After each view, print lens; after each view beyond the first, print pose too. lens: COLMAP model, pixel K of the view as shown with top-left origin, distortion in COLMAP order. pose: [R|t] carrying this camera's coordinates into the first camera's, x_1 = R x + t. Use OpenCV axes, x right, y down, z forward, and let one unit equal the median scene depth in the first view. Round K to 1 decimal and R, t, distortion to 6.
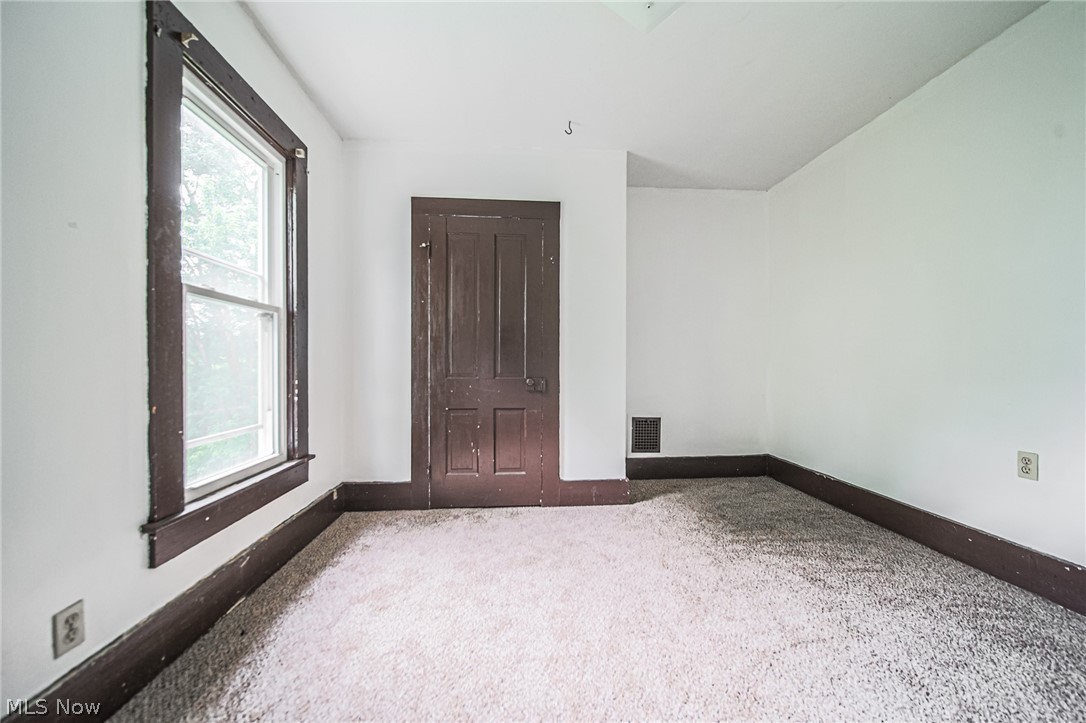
lens RADIAL K [[402.3, 0, 544.2], [0, 402.3, 366.3], [0, 0, 1]] dist [-0.003034, -0.000108]
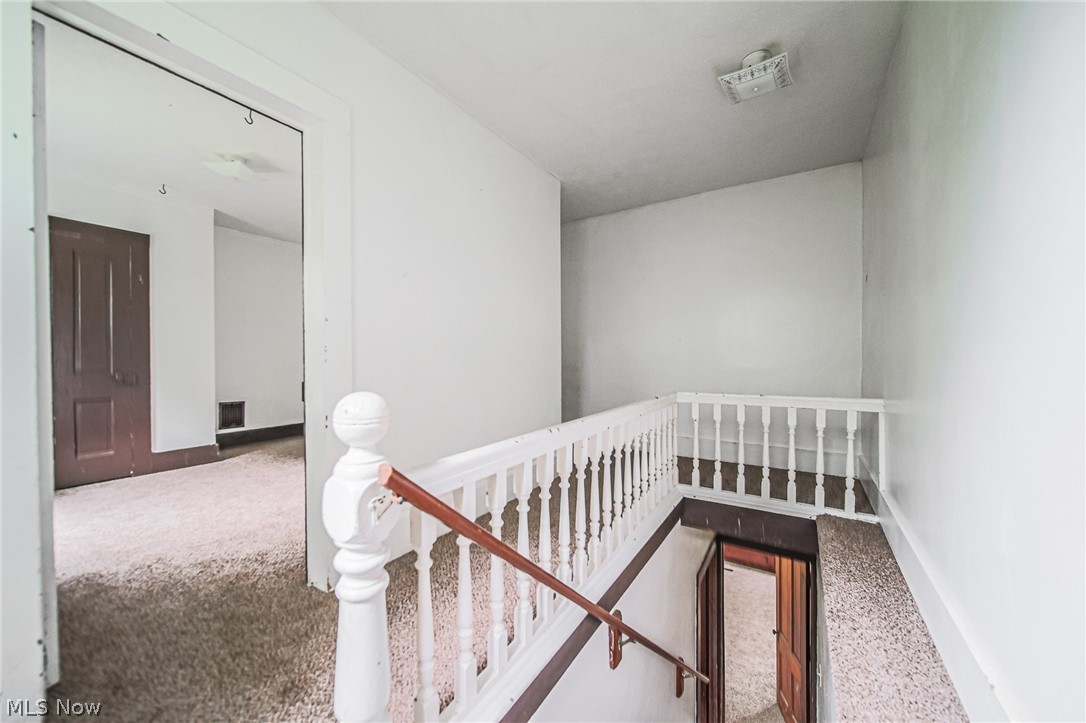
lens RADIAL K [[402.3, 0, 543.6], [0, 402.3, 363.0], [0, 0, 1]] dist [-0.003034, -0.000108]
pose [[0.602513, -0.007968, 0.798069, -0.225860], [0.003636, 0.999967, 0.007238, -0.008633], [-0.798101, -0.001459, 0.602523, -0.764456]]
